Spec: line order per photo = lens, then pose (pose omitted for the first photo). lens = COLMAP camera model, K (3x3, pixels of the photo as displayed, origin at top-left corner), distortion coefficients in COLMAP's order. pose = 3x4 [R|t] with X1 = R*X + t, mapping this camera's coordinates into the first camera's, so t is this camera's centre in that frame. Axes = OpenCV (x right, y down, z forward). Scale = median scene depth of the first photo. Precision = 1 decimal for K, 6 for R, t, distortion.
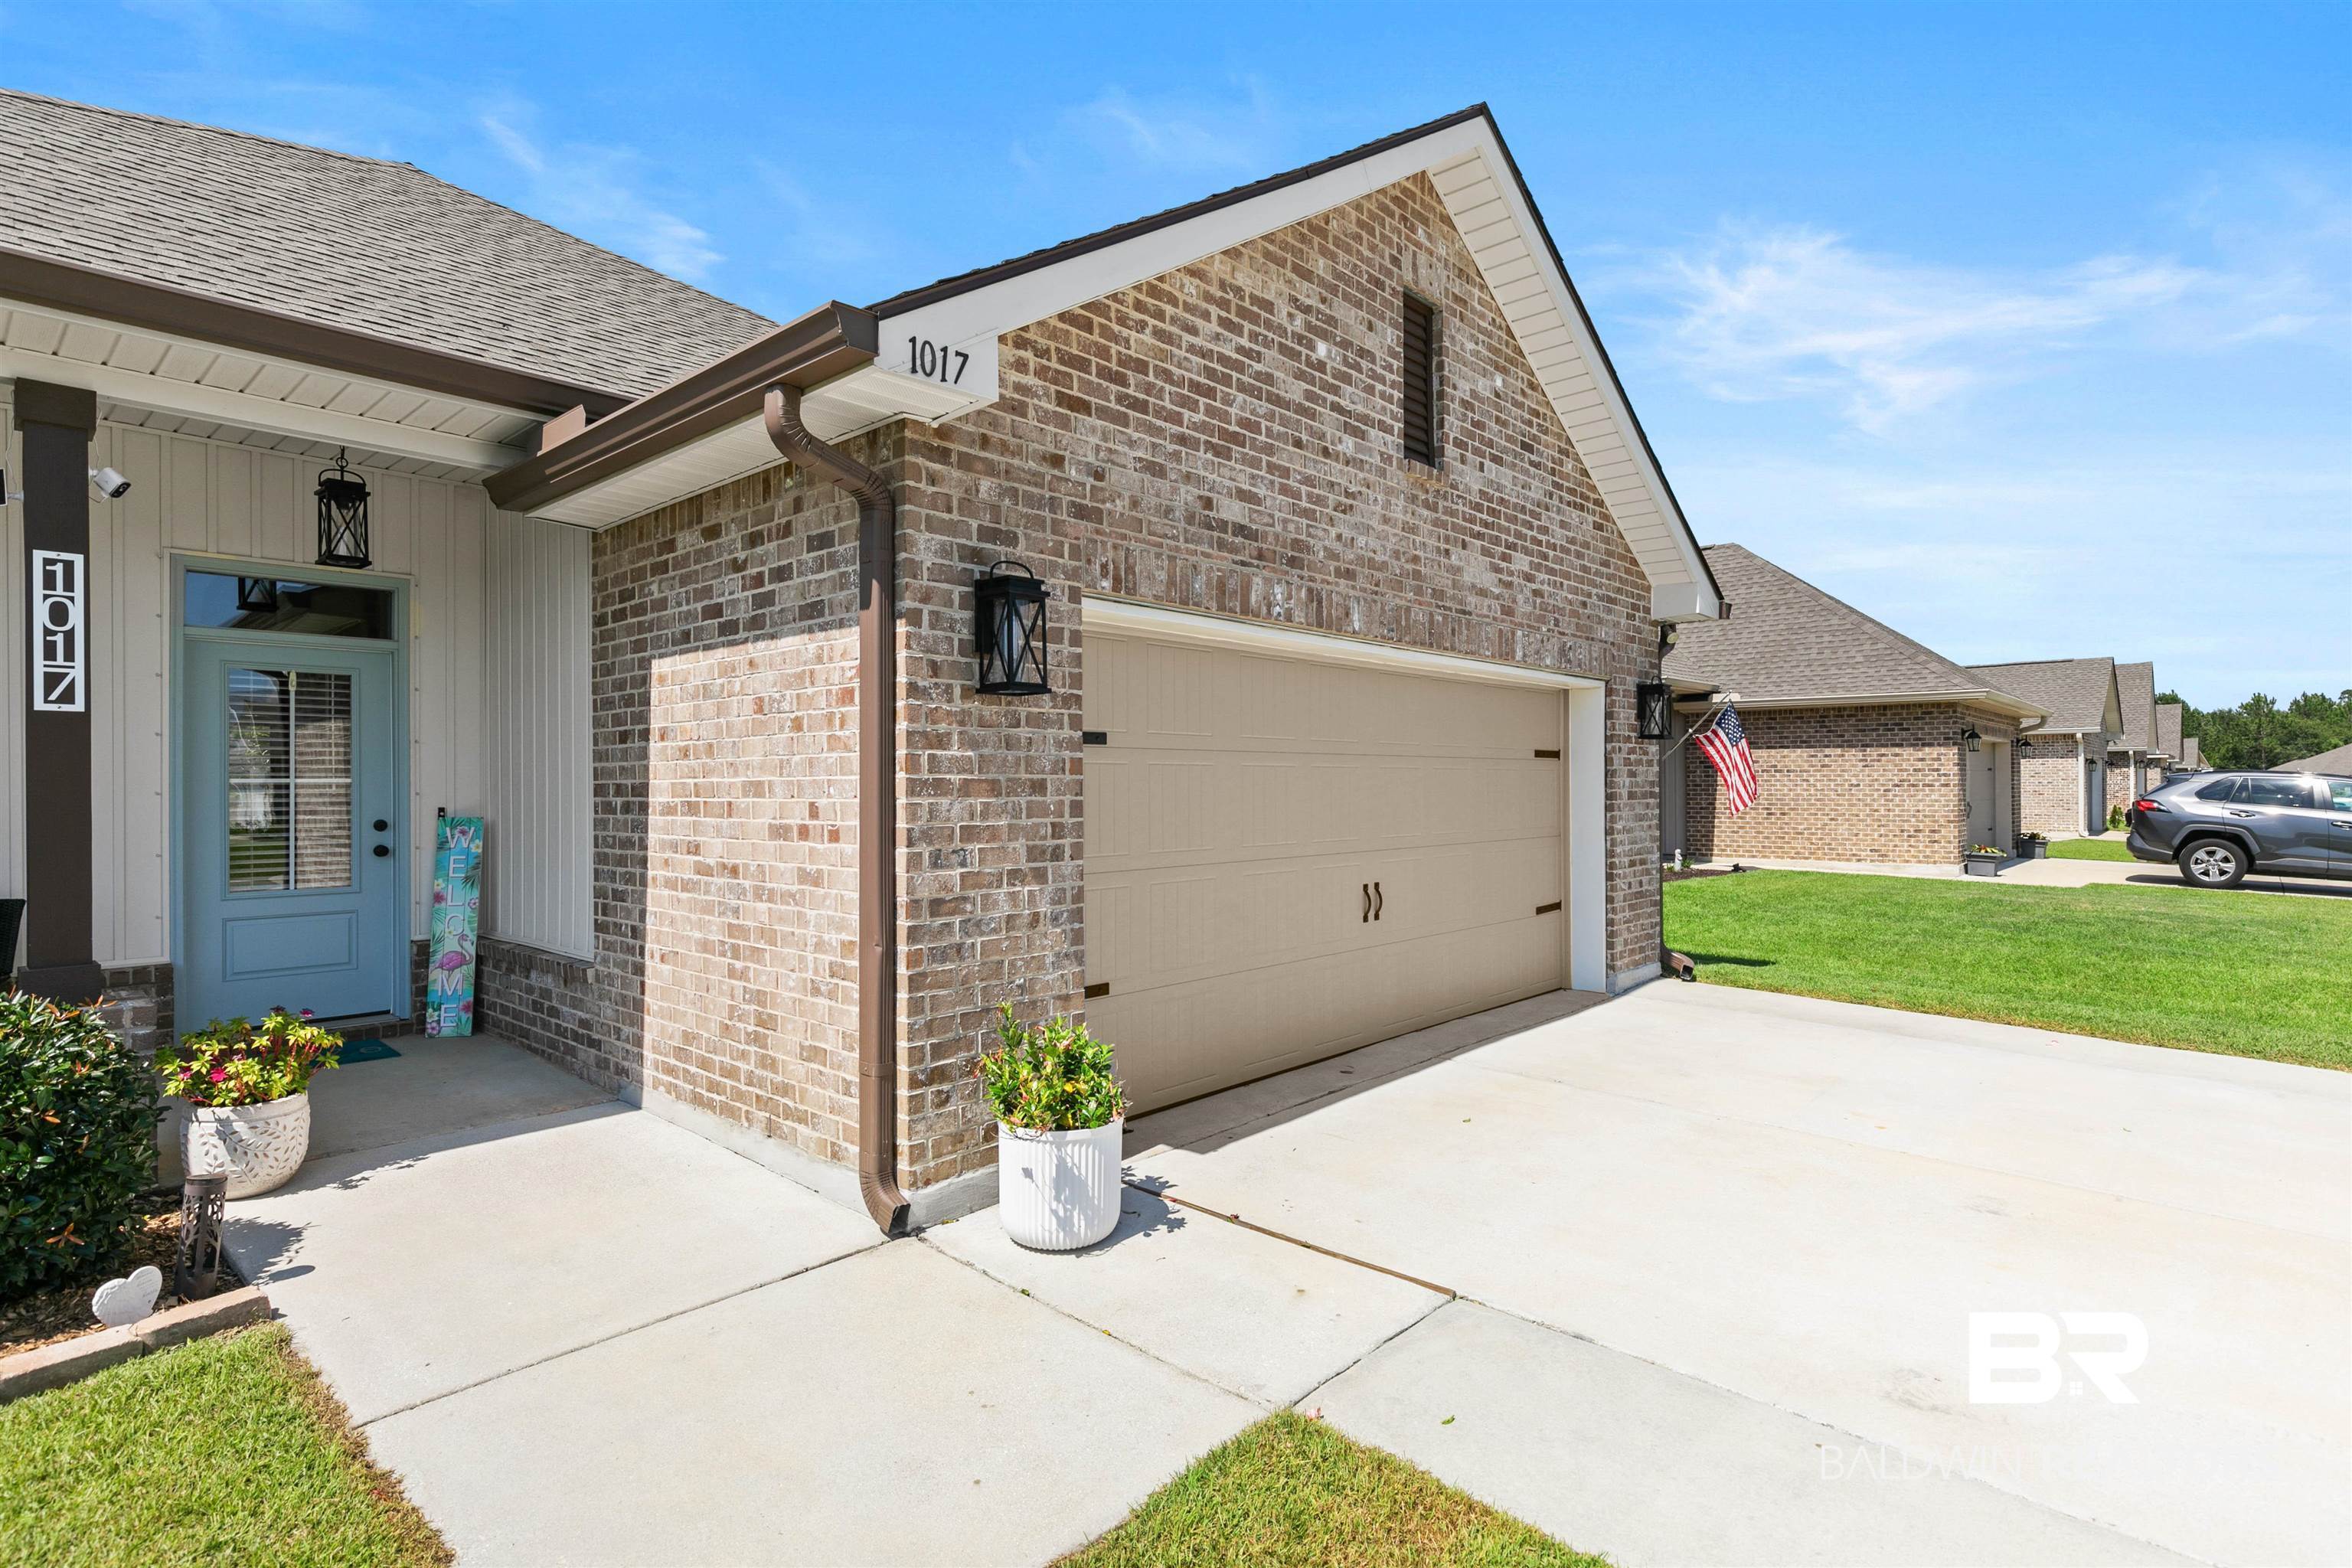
lens RADIAL K [[1173.1, 0, 1182.7], [0, 1173.1, 788.3], [0, 0, 1]] dist [0.000590, -0.001105]
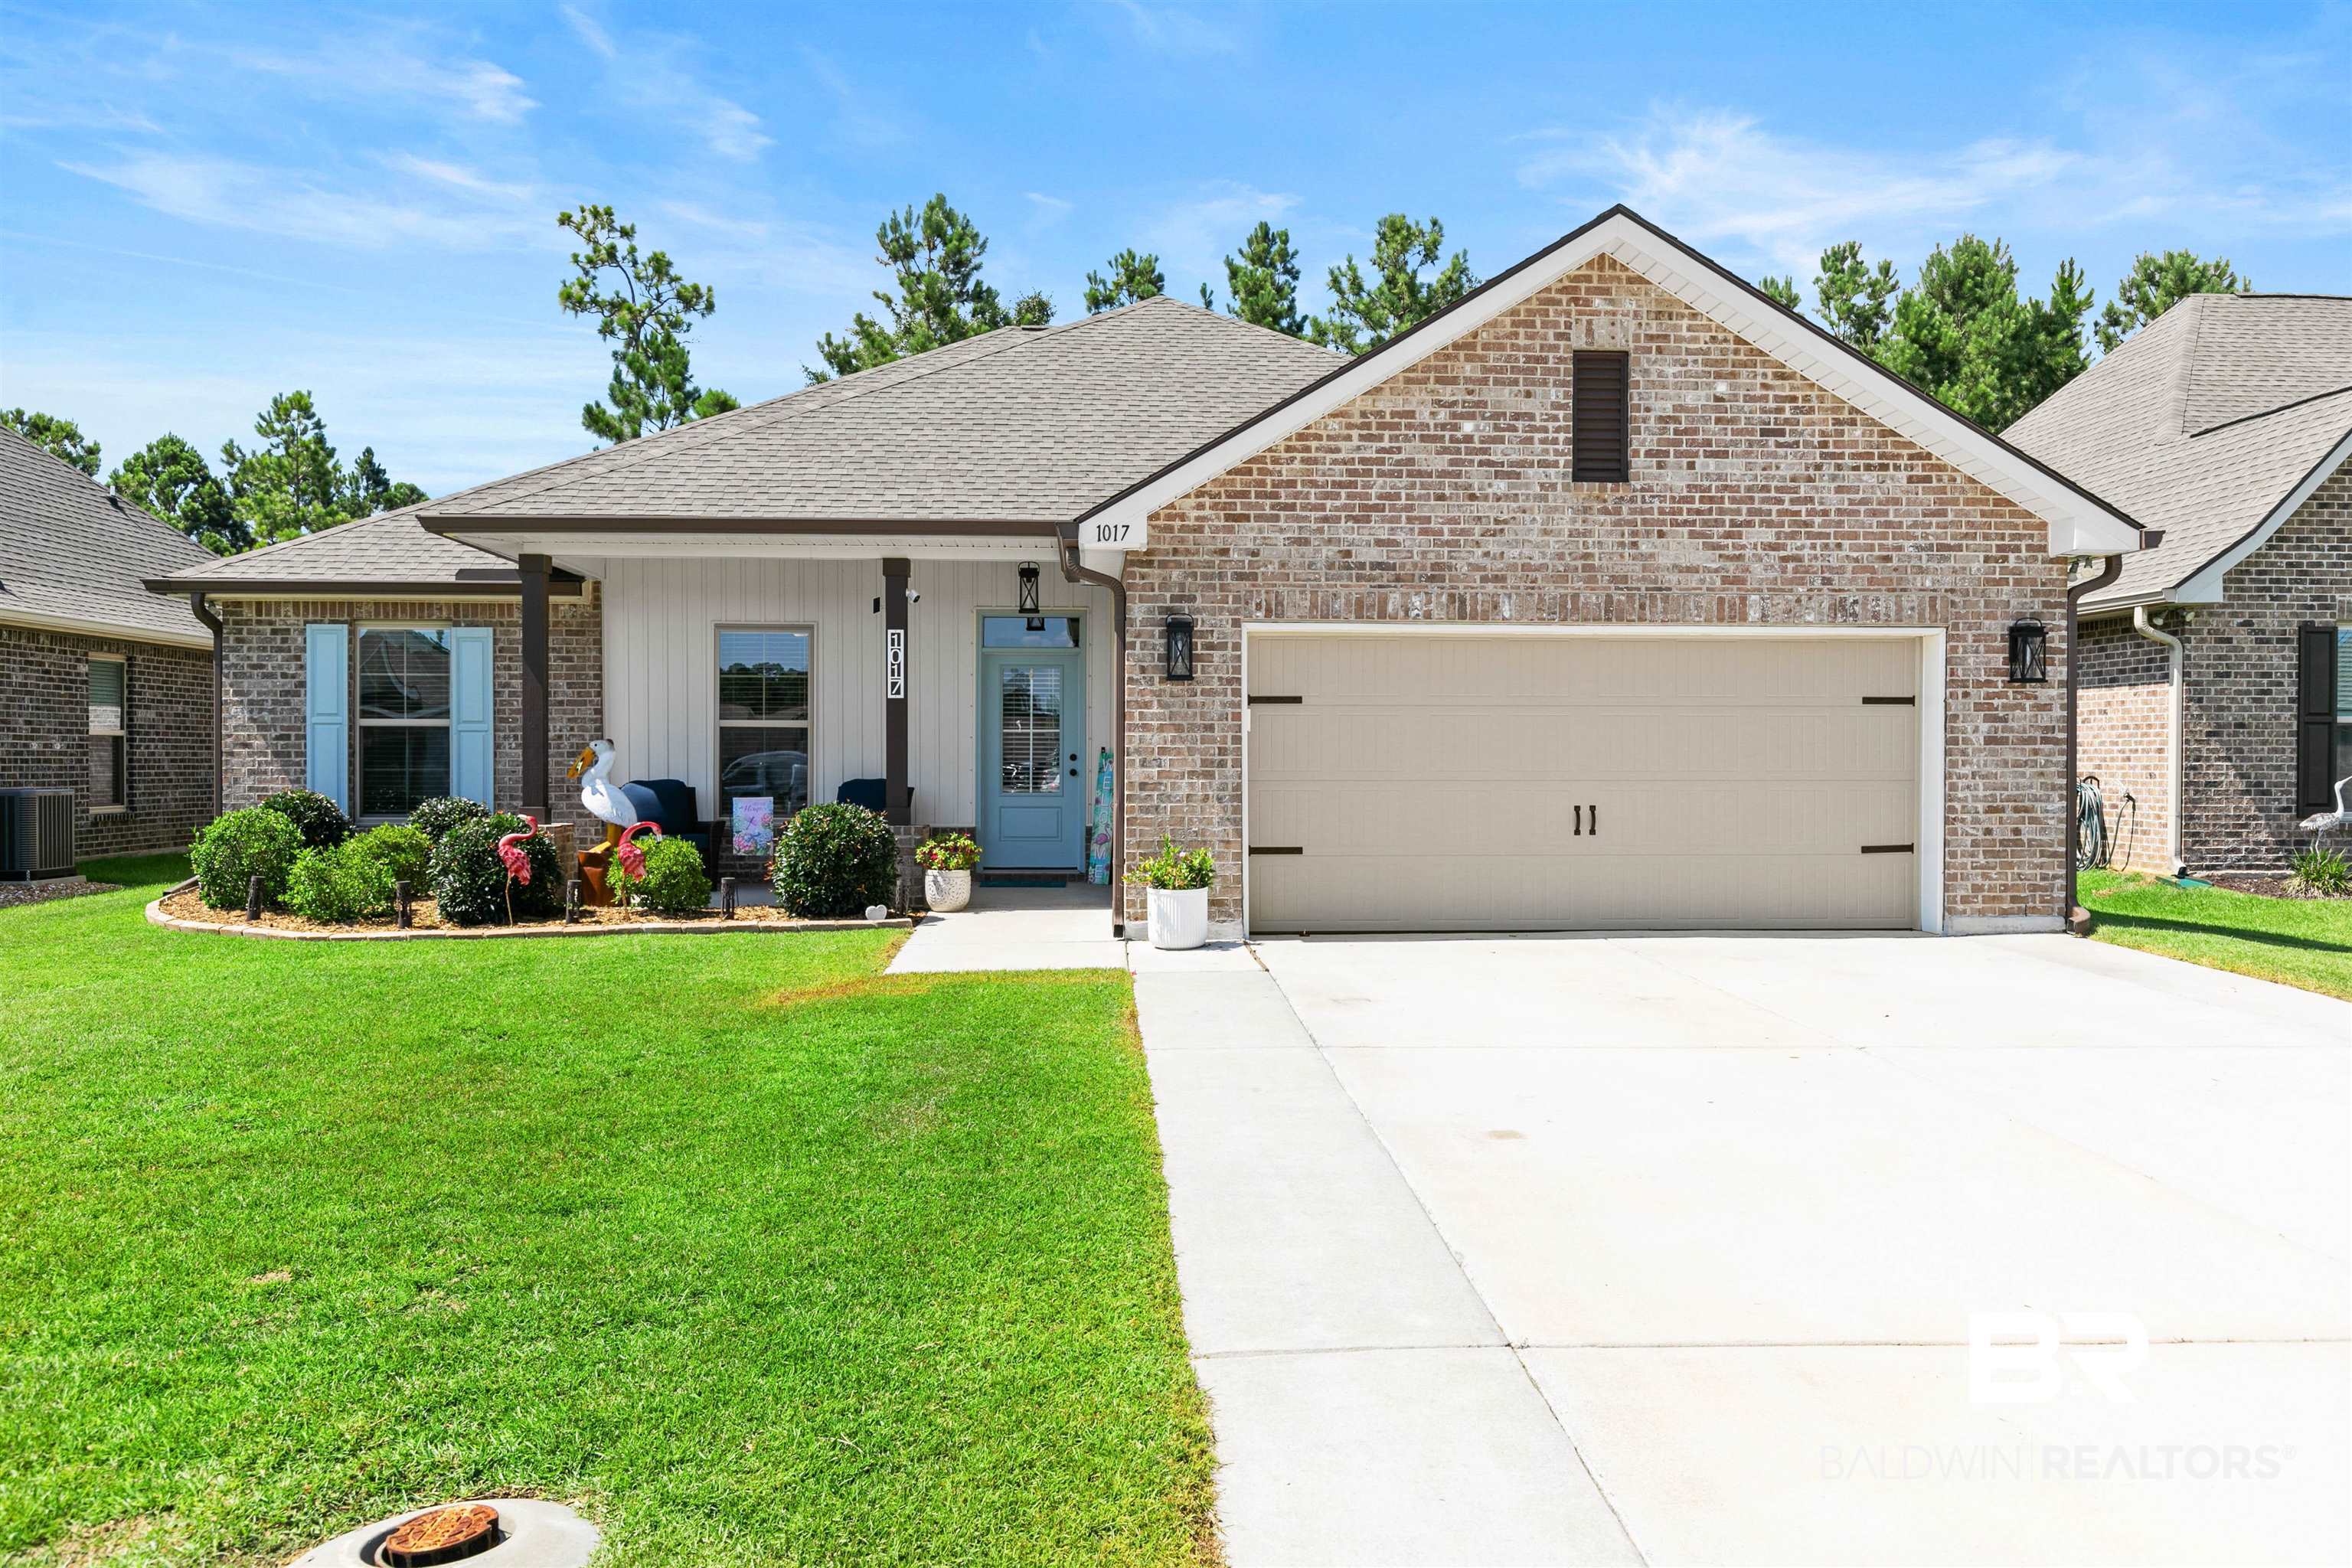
lens RADIAL K [[1685.8, 0, 1168.9], [0, 1685.8, 771.1], [0, 0, 1]] dist [0.002349, -0.004153]
pose [[0.709922, 0.010668, -0.704199, 1.421224], [-0.005500, 0.999939, 0.009604, 0.035002], [0.704259, -0.002945, 0.709937, -0.791736]]
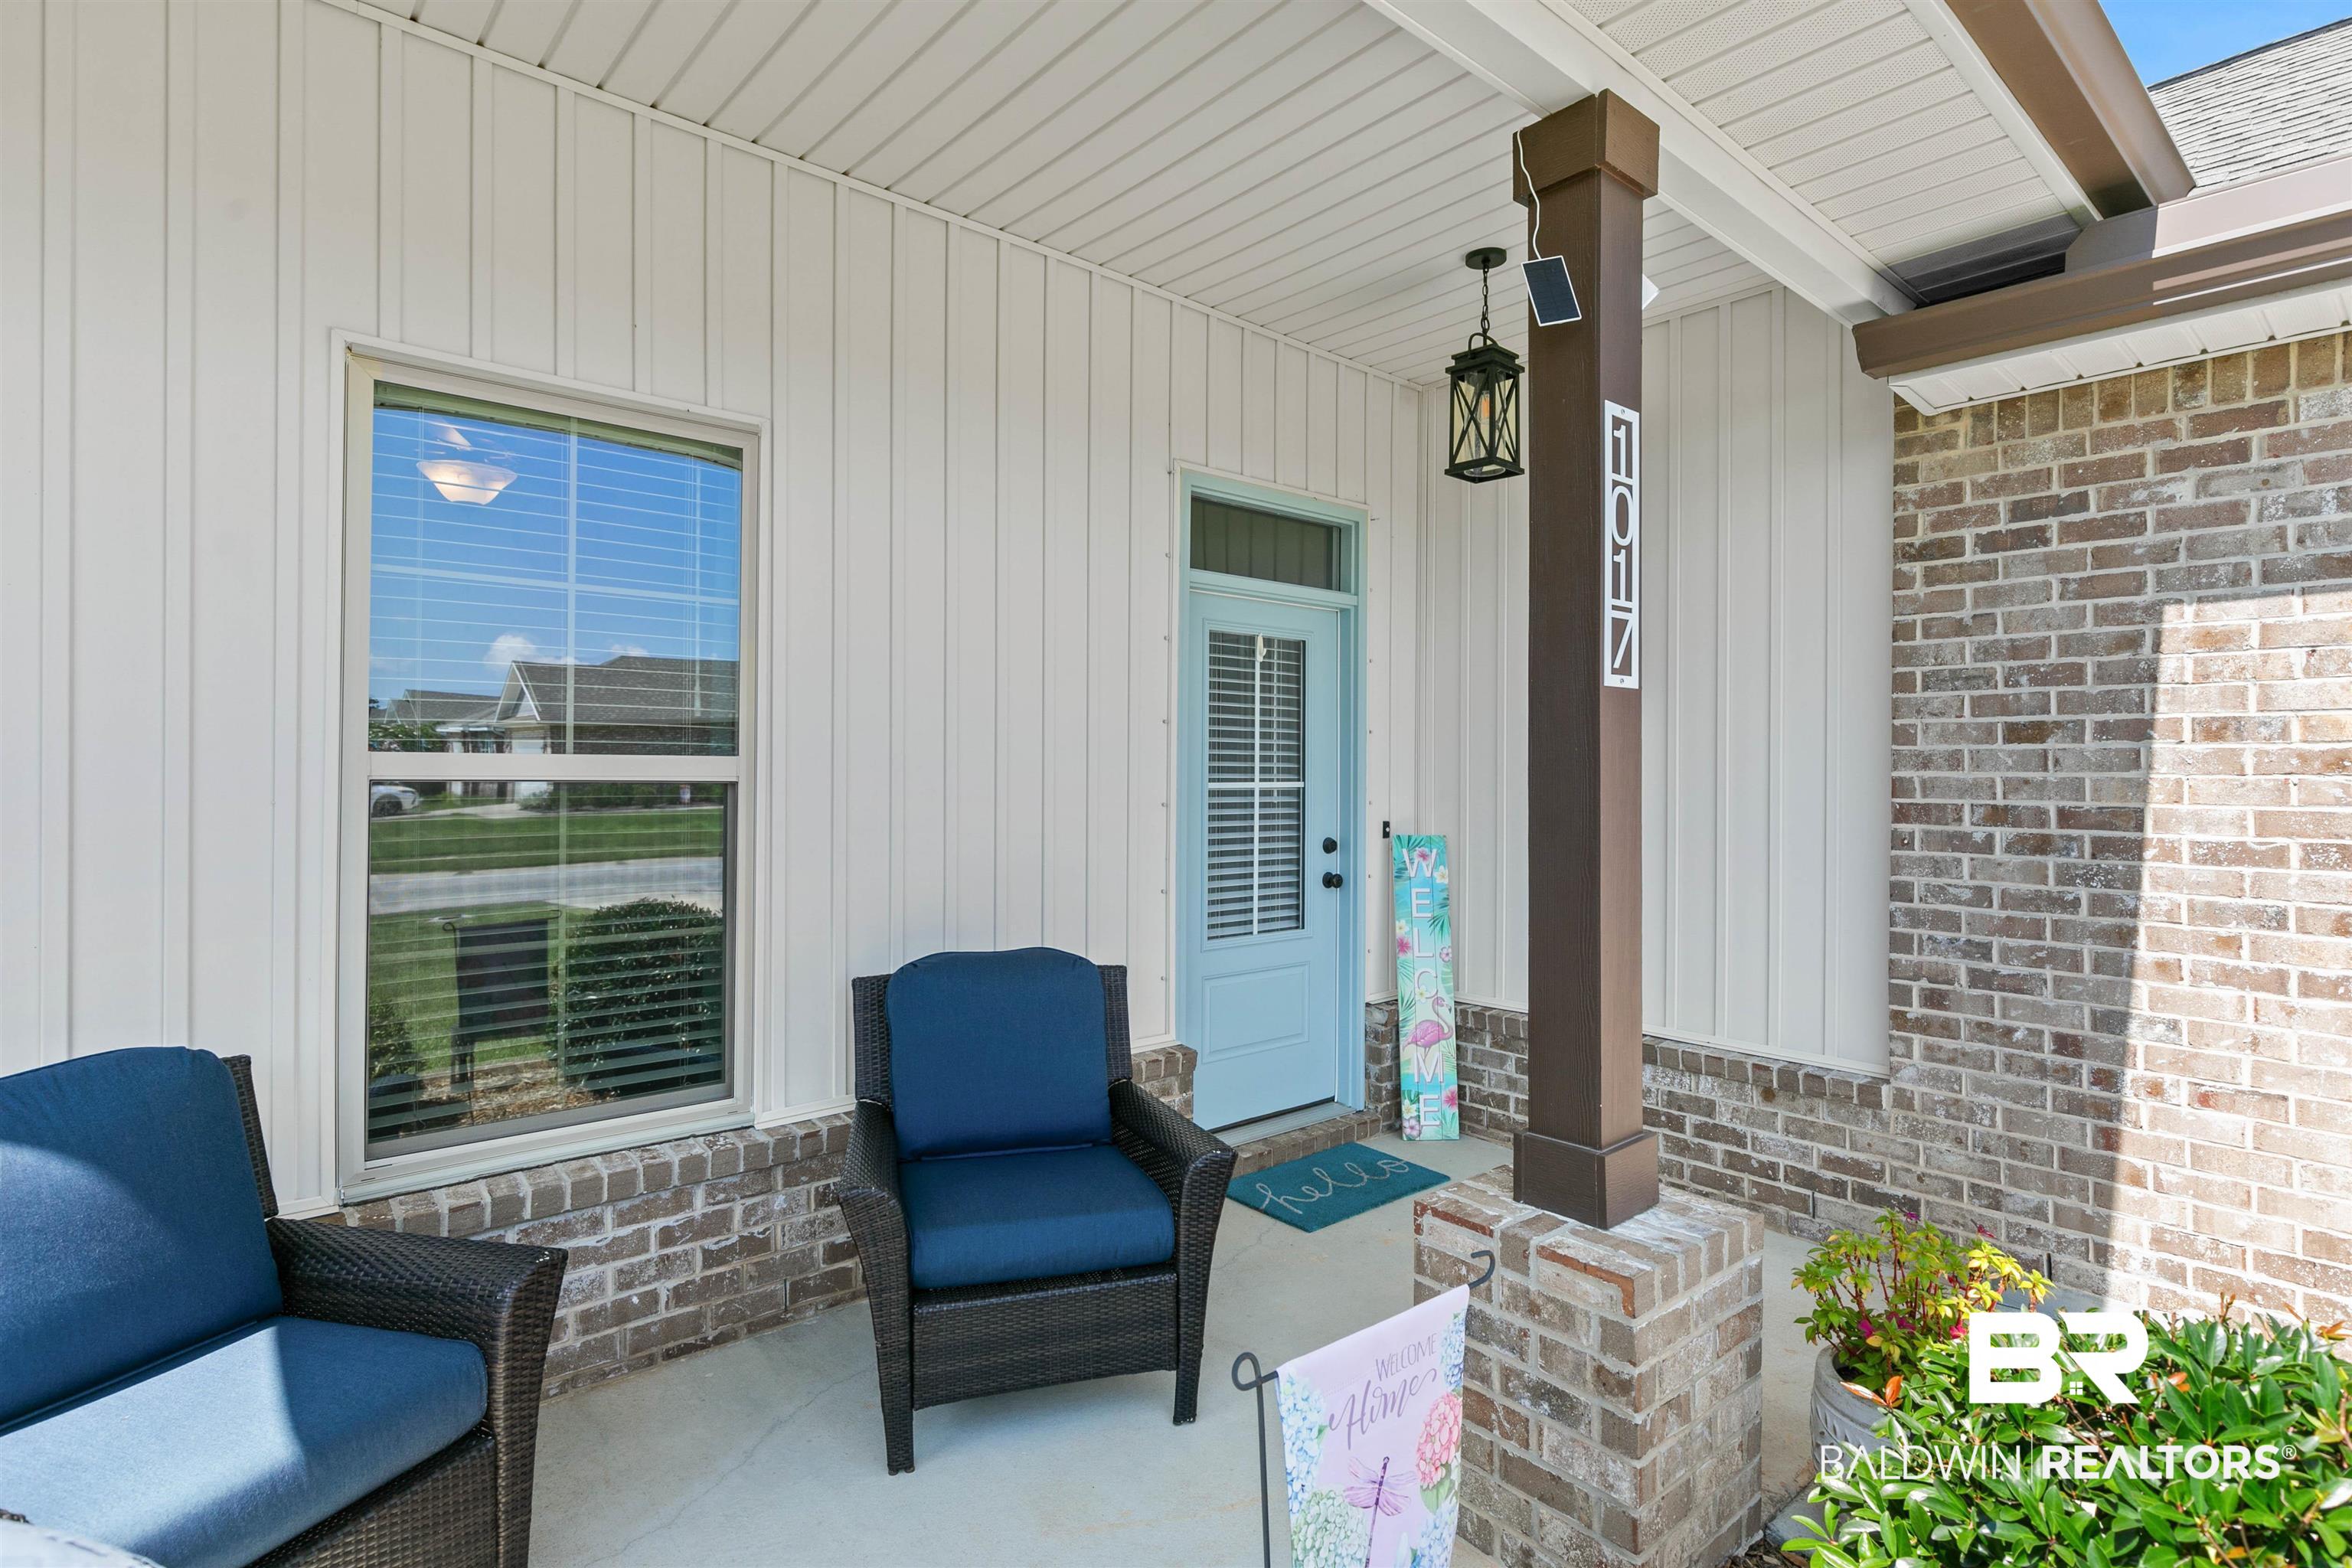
lens RADIAL K [[1164.2, 0, 1180.9], [0, 1164.2, 763.4], [0, 0, 1]] dist [-0.000008, 0.000149]
pose [[0.993411, 0.010216, -0.114151, -0.877776], [-0.010855, 0.999929, -0.004977, -0.019396], [0.114092, 0.006183, 0.993451, 0.333724]]
